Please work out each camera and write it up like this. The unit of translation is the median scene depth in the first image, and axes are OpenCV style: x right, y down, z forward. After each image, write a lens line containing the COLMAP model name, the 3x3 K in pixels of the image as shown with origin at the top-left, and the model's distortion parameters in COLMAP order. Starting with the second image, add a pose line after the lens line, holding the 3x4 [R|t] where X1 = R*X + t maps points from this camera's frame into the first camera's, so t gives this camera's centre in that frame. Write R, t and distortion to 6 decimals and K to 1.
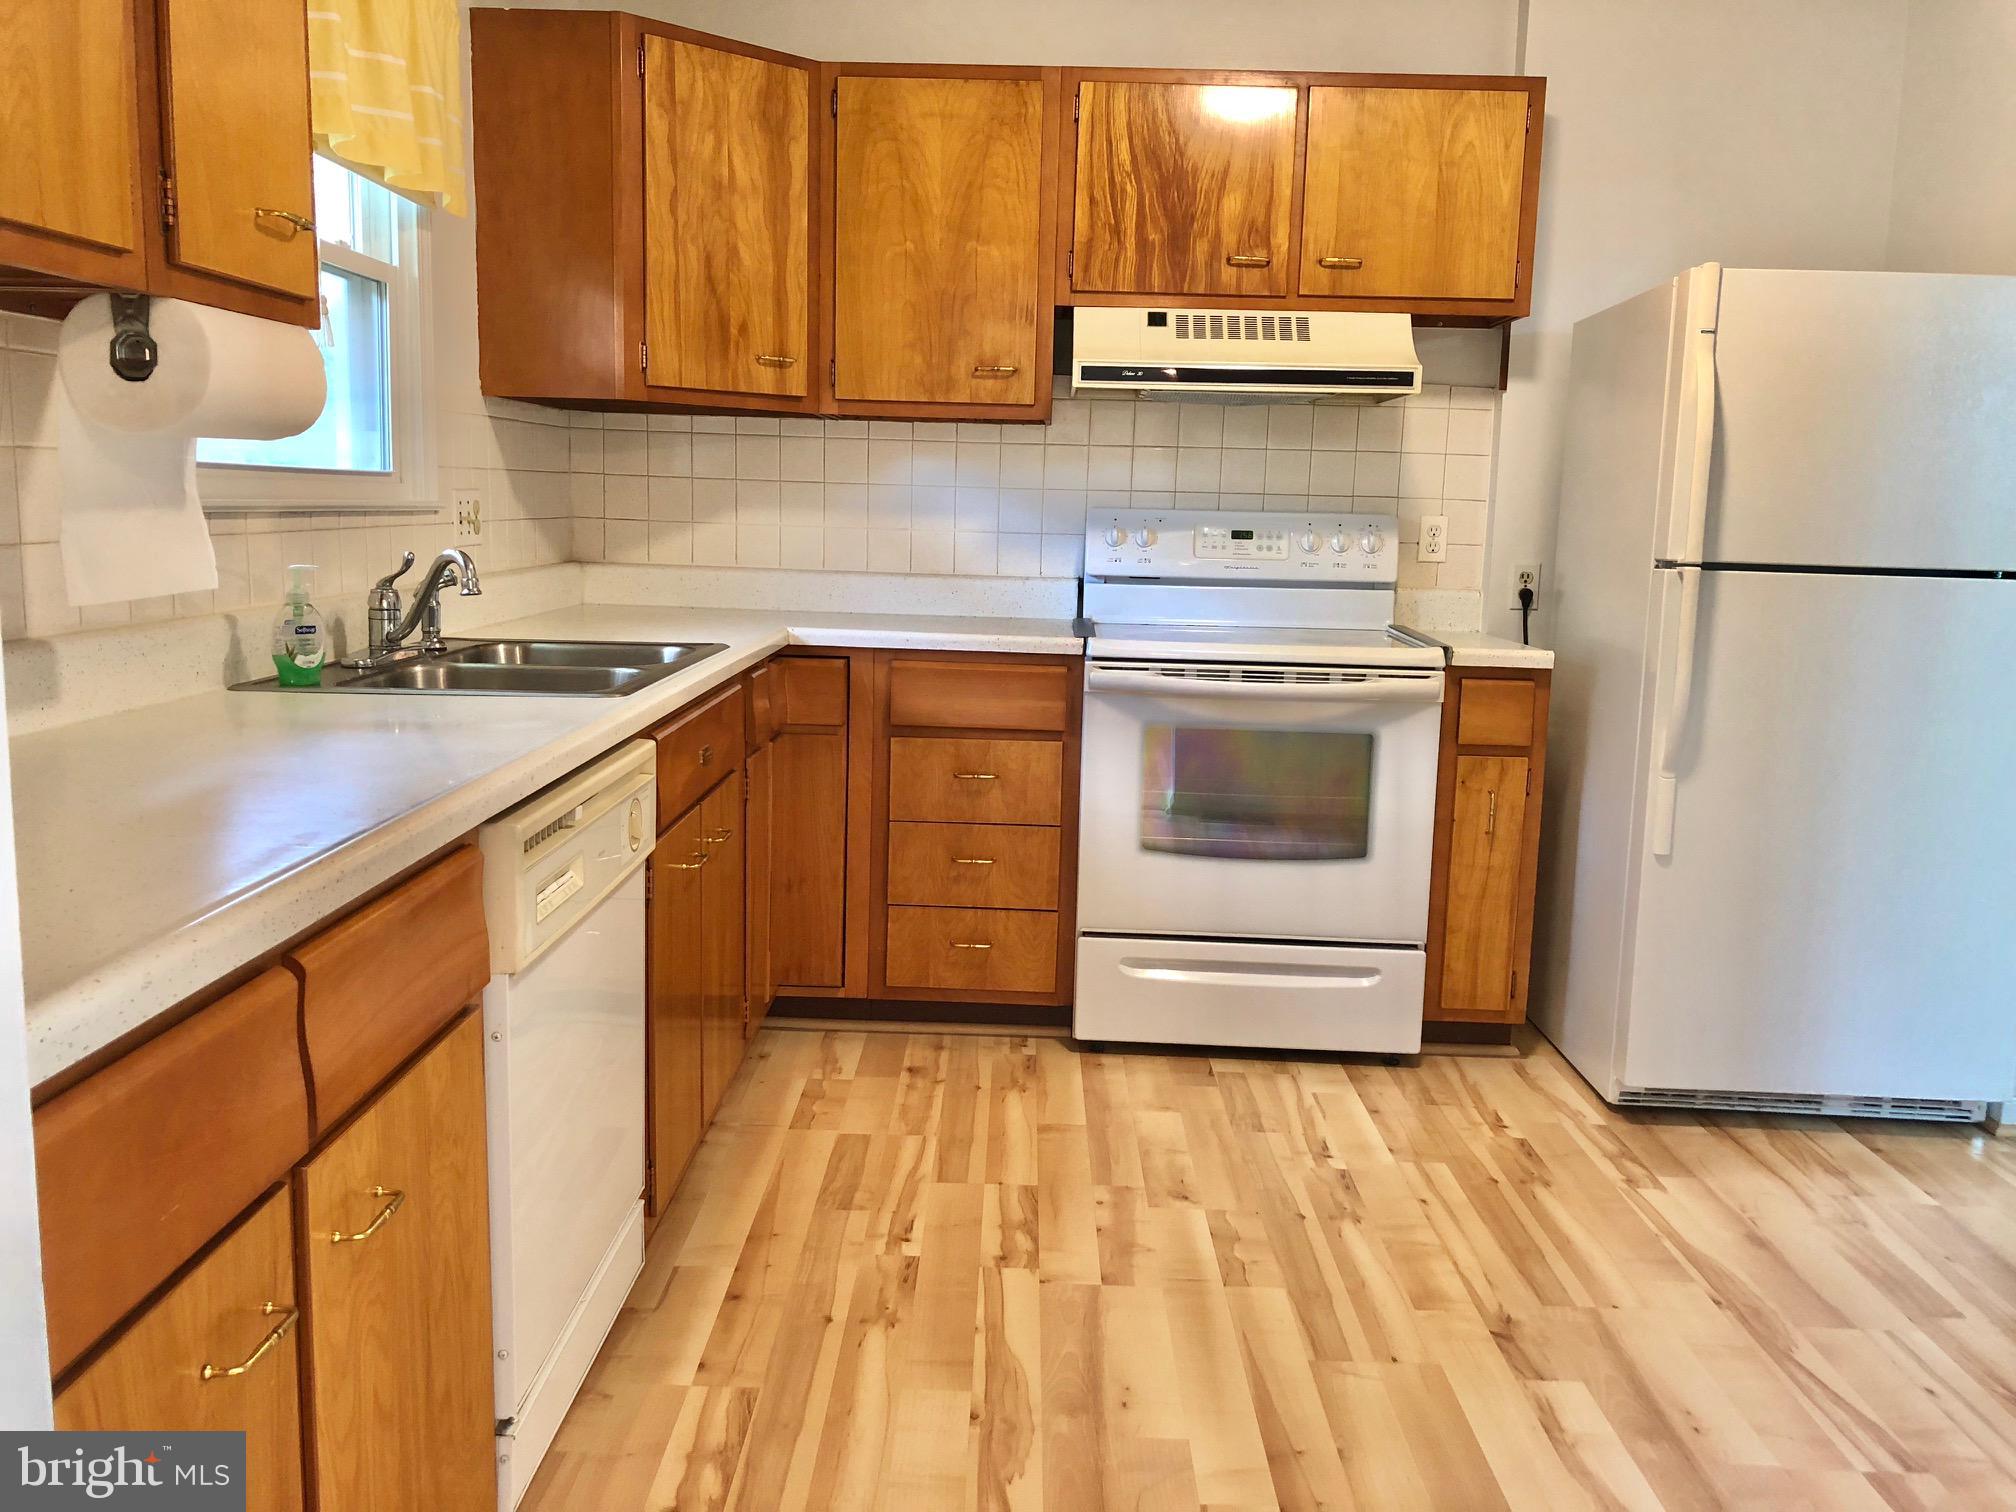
lens RADIAL K [[1661.8, 0, 1021.3], [0, 1661.8, 751.0], [0, 0, 1]] dist [0.023494, -0.015520]
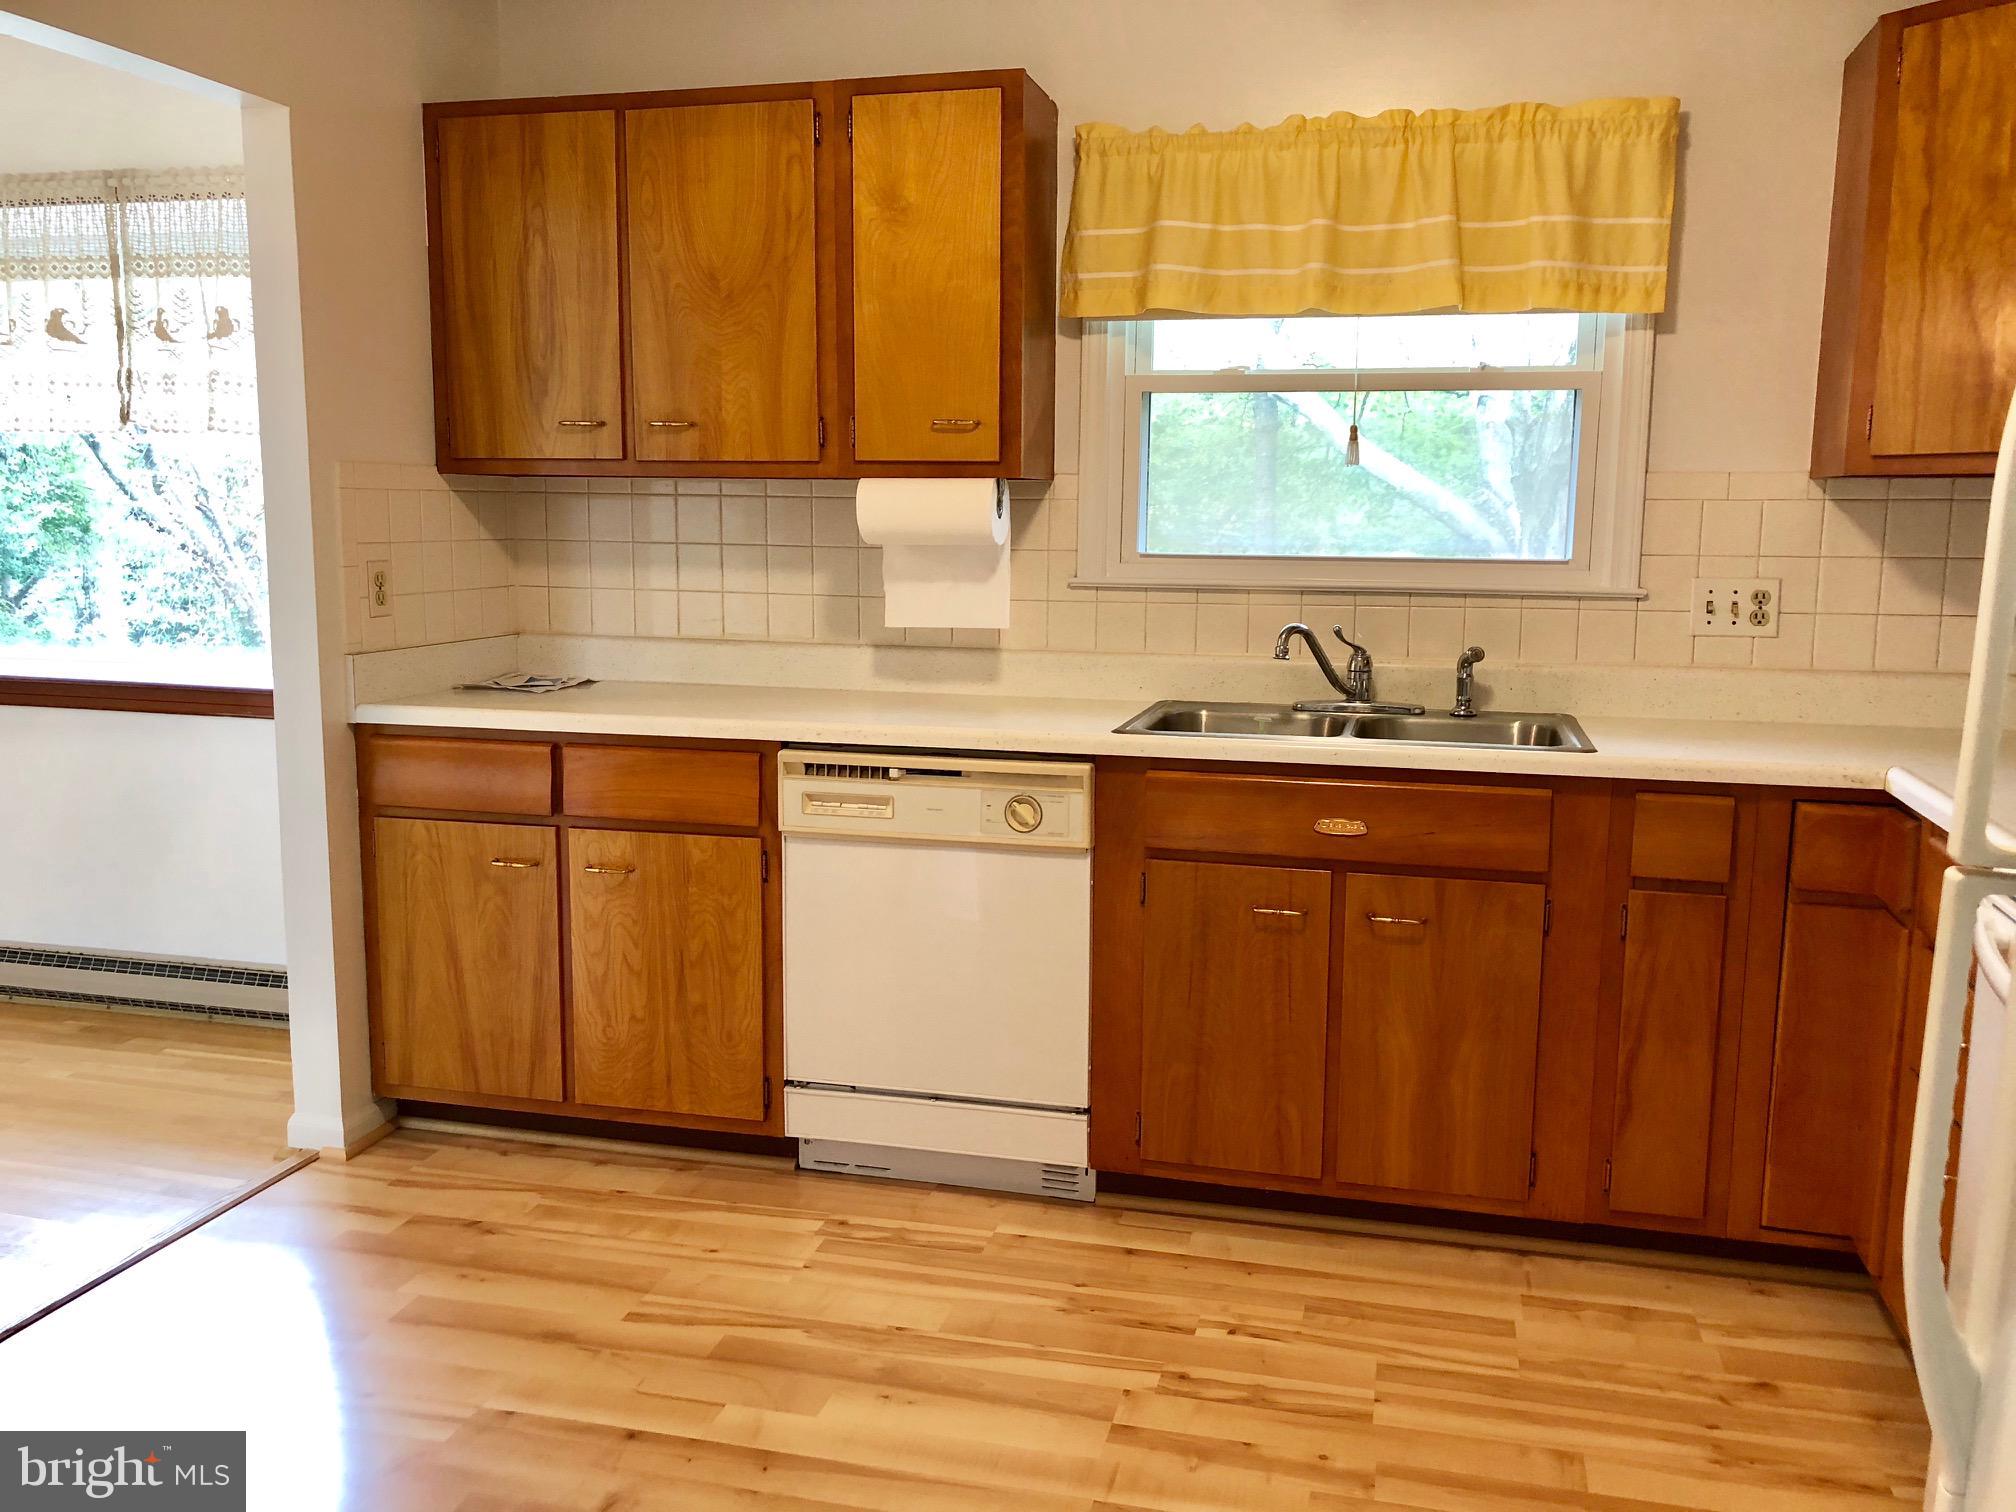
lens RADIAL K [[1661.8, 0, 1022.7], [0, 1661.8, 758.5], [0, 0, 1]] dist [0.023494, -0.015520]
pose [[-0.230438, 0.121182, -0.965512, 0.796093], [-0.165537, 0.972871, 0.161614, -0.161650], [0.958903, 0.197070, -0.204126, 0.925183]]
